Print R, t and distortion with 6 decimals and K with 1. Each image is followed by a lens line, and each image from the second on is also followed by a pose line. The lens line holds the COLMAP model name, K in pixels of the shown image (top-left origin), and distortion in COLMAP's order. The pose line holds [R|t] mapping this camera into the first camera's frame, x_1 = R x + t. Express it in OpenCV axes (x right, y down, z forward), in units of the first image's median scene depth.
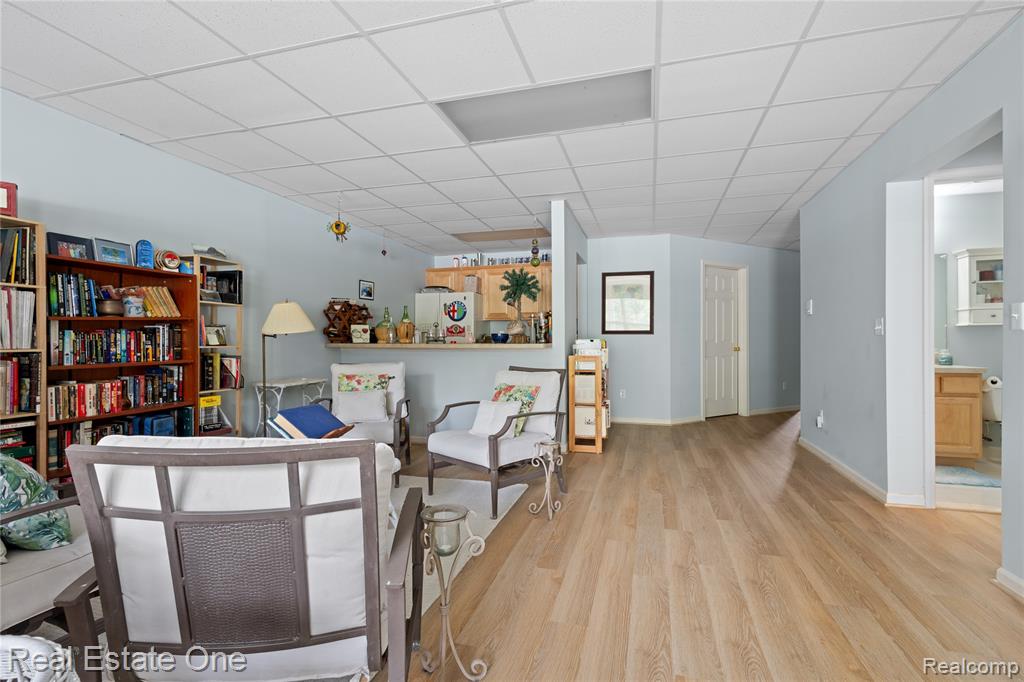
lens RADIAL K [[480.4, 0, 510.1], [0, 480.4, 331.4], [0, 0, 1]] dist [0.001931, 0.000255]
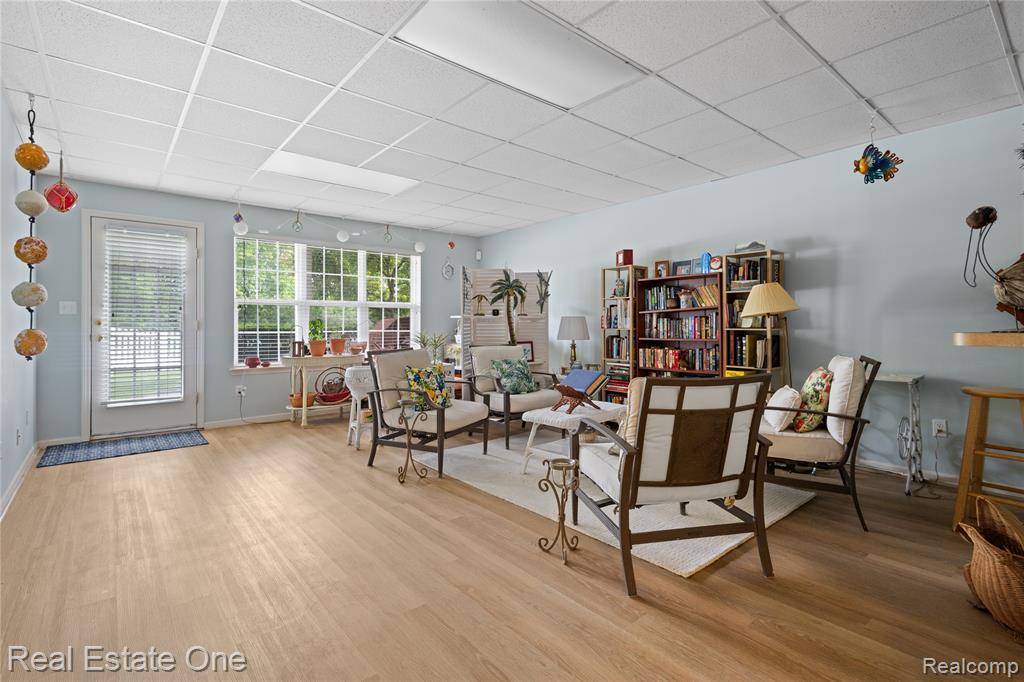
lens RADIAL K [[480.4, 0, 510.1], [0, 480.4, 331.4], [0, 0, 1]] dist [0.001931, 0.000255]
pose [[-0.557504, 0.010446, -0.830109, 0.639191], [0.008576, 0.999940, 0.006823, 0.021952], [0.830130, -0.003316, -0.557560, 1.165644]]
